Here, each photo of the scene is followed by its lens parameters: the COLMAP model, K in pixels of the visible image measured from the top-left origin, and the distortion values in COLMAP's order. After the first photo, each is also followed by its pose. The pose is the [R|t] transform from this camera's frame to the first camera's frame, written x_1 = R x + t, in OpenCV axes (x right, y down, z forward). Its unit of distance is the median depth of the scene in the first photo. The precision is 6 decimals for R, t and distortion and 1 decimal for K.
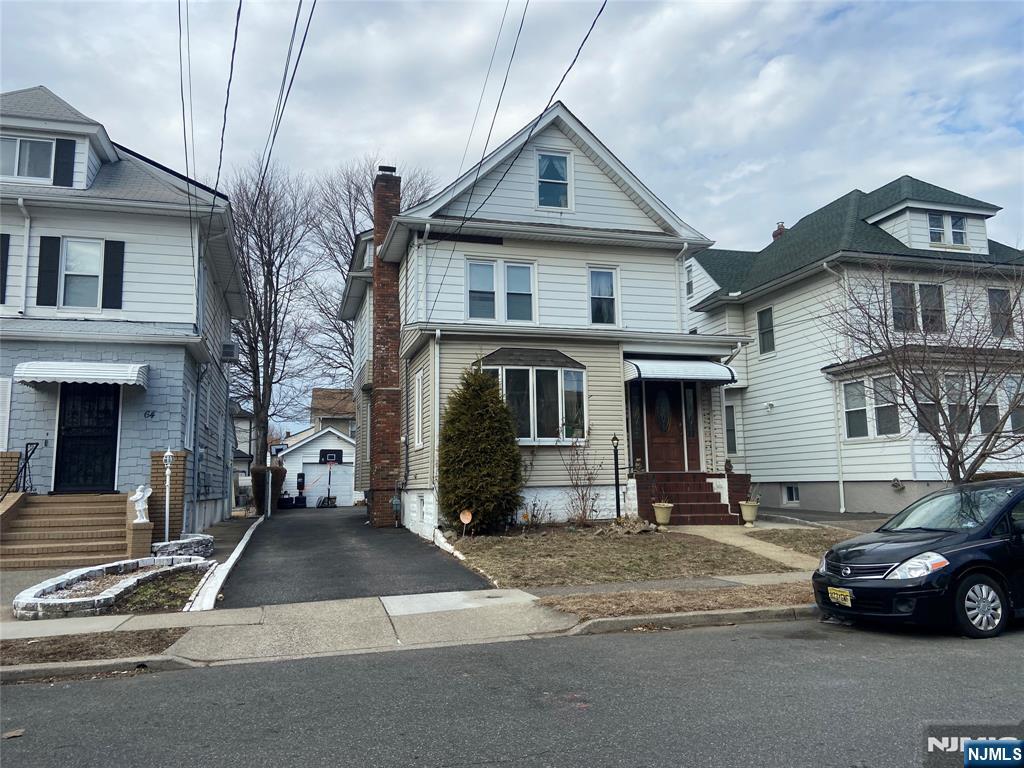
lens RADIAL K [[774.1, 0, 516.4], [0, 774.1, 369.2], [0, 0, 1]] dist [0.063622, -0.059982]
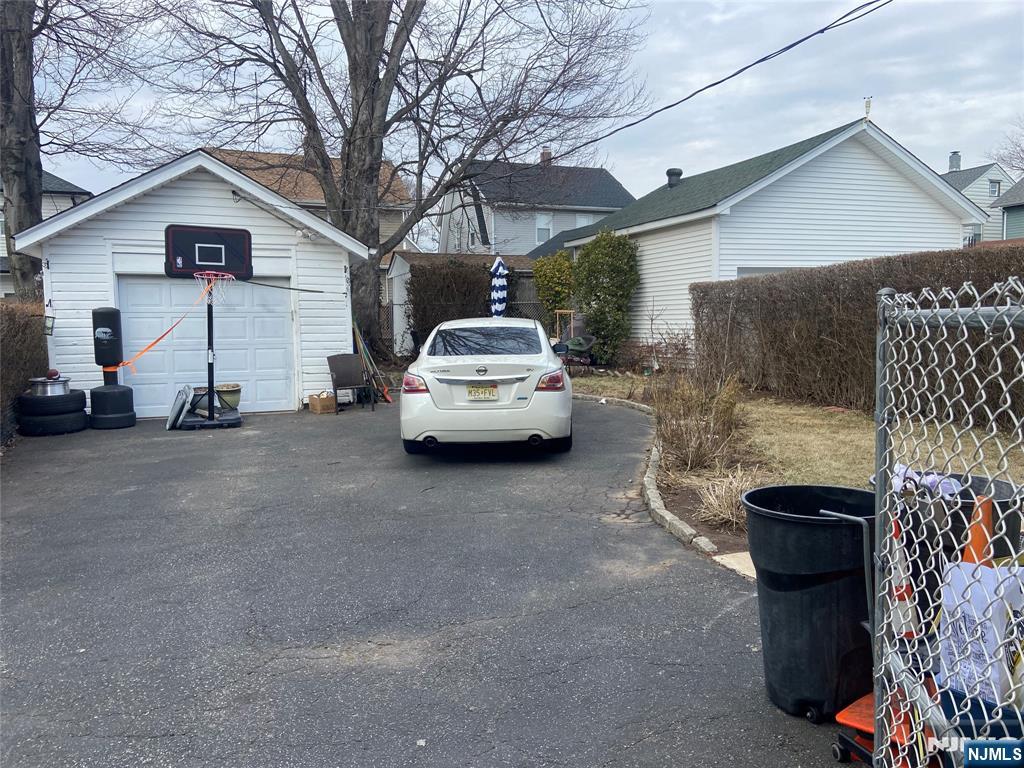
lens RADIAL K [[774.1, 0, 519.9], [0, 774.1, 381.3], [0, 0, 1]] dist [0.063622, -0.059982]
pose [[0.994799, 0.002146, 0.101835, -0.342298], [-0.026703, 0.970303, 0.240415, 0.190740], [-0.098294, -0.241884, 0.965314, 1.553796]]
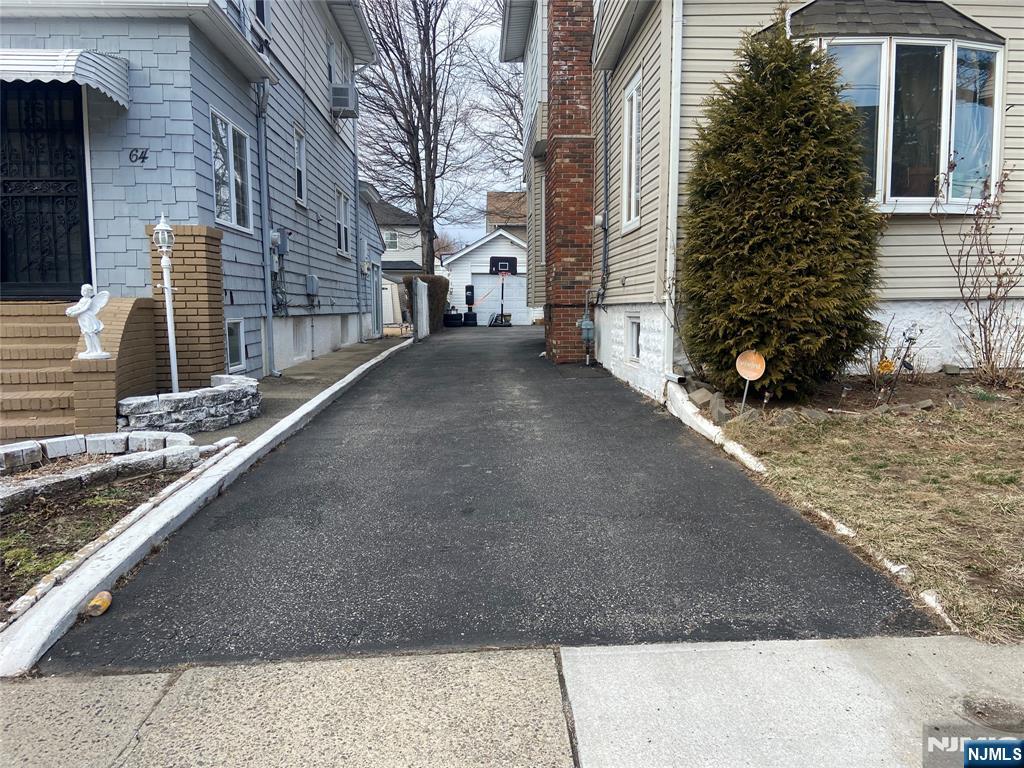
lens RADIAL K [[774.1, 0, 517.7], [0, 774.1, 385.2], [0, 0, 1]] dist [0.063622, -0.059982]
pose [[0.973773, 0.035249, -0.224774, -0.074835], [0.022230, 0.968458, 0.248182, 0.069526], [0.226432, -0.246669, 0.942275, 0.433222]]
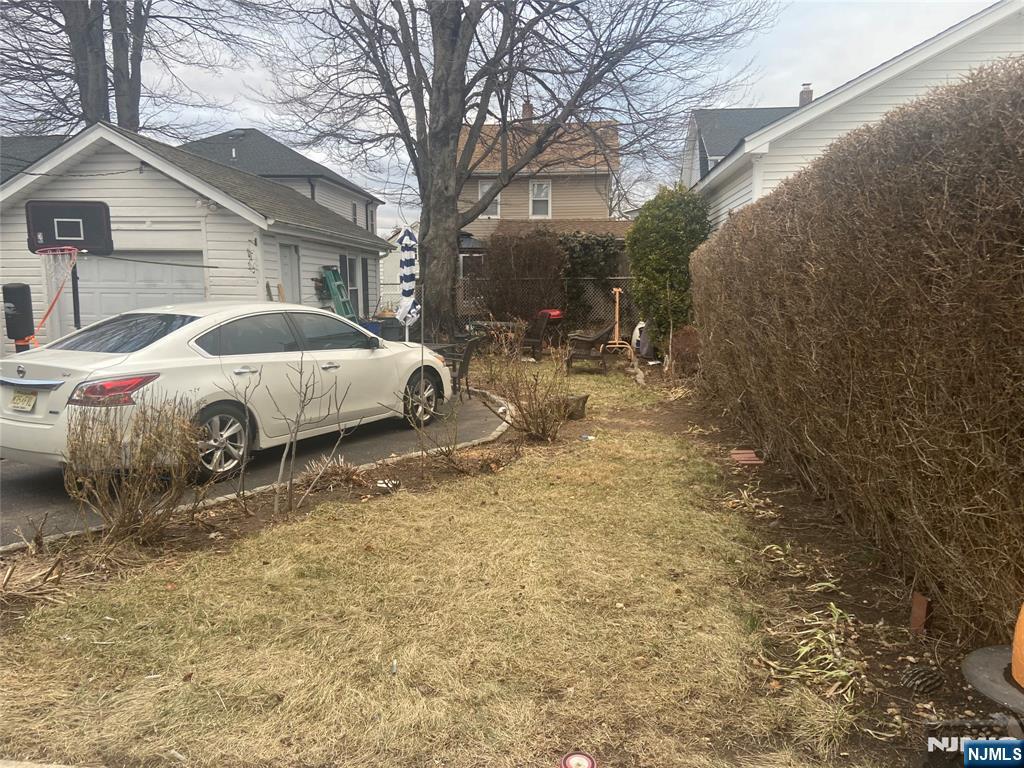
lens RADIAL K [[774.1, 0, 509.3], [0, 774.1, 379.5], [0, 0, 1]] dist [0.063622, -0.059982]
pose [[0.927430, 0.067106, -0.367927, 0.032831], [0.038020, 0.961758, 0.271249, 0.209788], [0.372059, -0.265553, 0.889412, 1.767170]]
